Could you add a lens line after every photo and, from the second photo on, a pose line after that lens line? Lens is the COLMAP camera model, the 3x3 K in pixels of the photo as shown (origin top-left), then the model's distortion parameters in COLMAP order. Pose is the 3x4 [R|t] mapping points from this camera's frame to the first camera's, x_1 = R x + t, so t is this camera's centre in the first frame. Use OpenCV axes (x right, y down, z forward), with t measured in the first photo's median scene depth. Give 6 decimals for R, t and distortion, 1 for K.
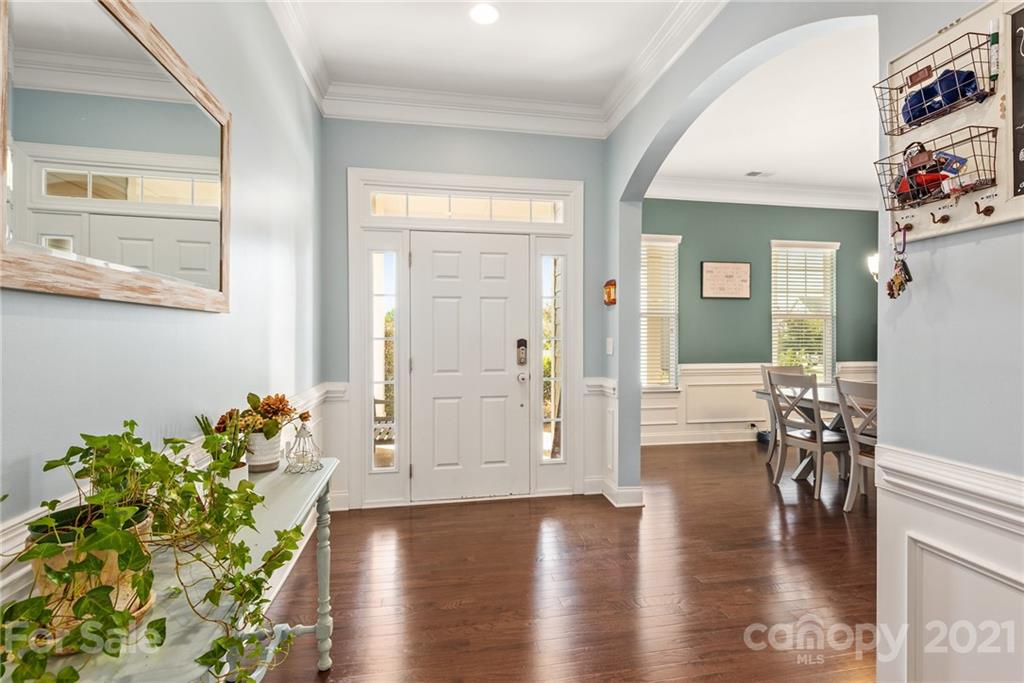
lens RADIAL K [[482.3, 0, 511.5], [0, 482.3, 338.9], [0, 0, 1]] dist [0.006105, -0.000744]
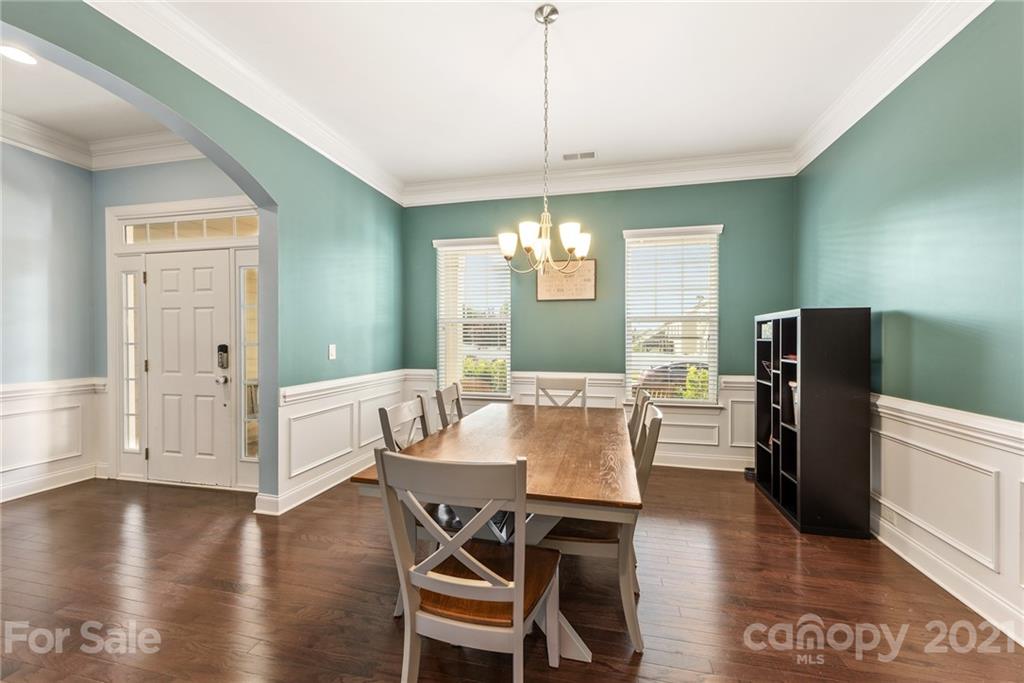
lens RADIAL K [[478.6, 0, 504.6], [0, 478.6, 343.6], [0, 0, 1]] dist [0.000241, -0.000879]
pose [[0.923627, 0.007593, -0.383218, 0.919866], [-0.007688, 0.999970, 0.001285, -0.008119], [0.383216, 0.001759, 0.923657, 0.204554]]
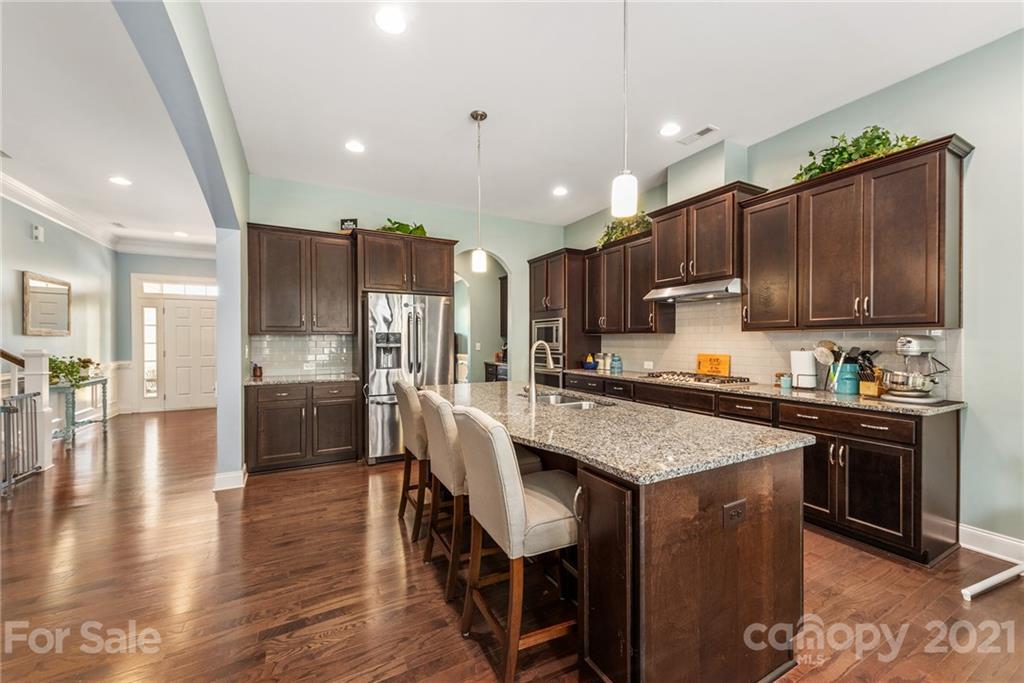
lens RADIAL K [[400.9, 0, 521.2], [0, 400.9, 344.7], [0, 0, 1]] dist [0.006674, -0.000839]
pose [[0.943645, 0.000928, 0.330957, 0.709228], [-0.002335, 0.999990, 0.003855, -0.003433], [-0.330950, -0.004411, 0.943638, -1.318293]]
